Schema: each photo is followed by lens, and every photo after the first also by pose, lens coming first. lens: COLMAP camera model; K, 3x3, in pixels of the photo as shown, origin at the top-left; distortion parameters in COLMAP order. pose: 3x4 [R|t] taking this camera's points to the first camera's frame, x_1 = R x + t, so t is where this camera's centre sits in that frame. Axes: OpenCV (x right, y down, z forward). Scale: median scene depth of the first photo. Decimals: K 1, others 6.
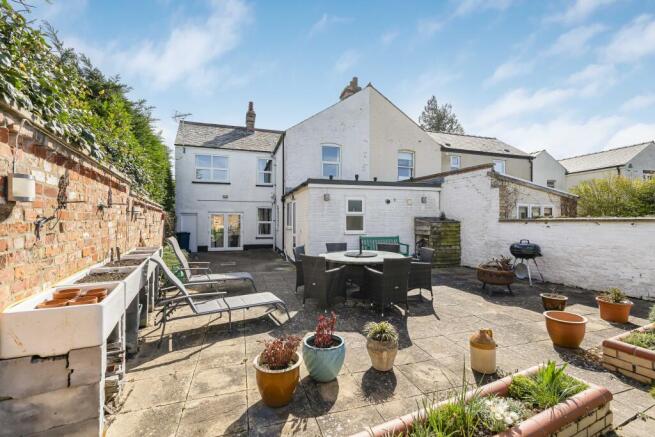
lens RADIAL K [[290.5, 0, 330.6], [0, 290.5, 218.7], [0, 0, 1]] dist [-0.008799, -0.000226]
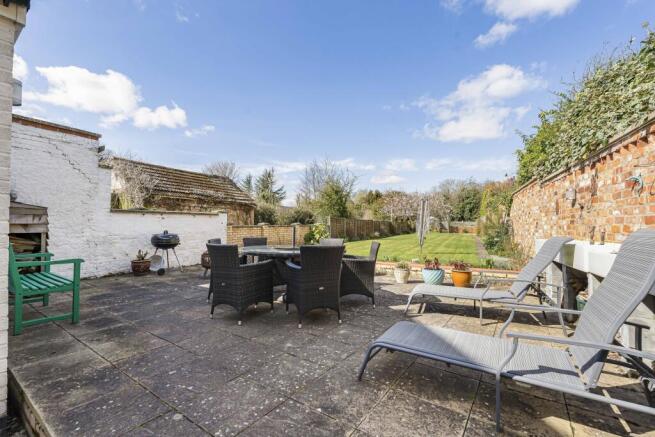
lens RADIAL K [[290.5, 0, 330.6], [0, 290.5, 218.7], [0, 0, 1]] dist [-0.008799, -0.000226]
pose [[-0.609528, 0.013980, 0.792641, -0.380062], [-0.004403, 0.999769, -0.021020, 0.038363], [-0.792752, -0.016302, -0.609326, 0.905838]]
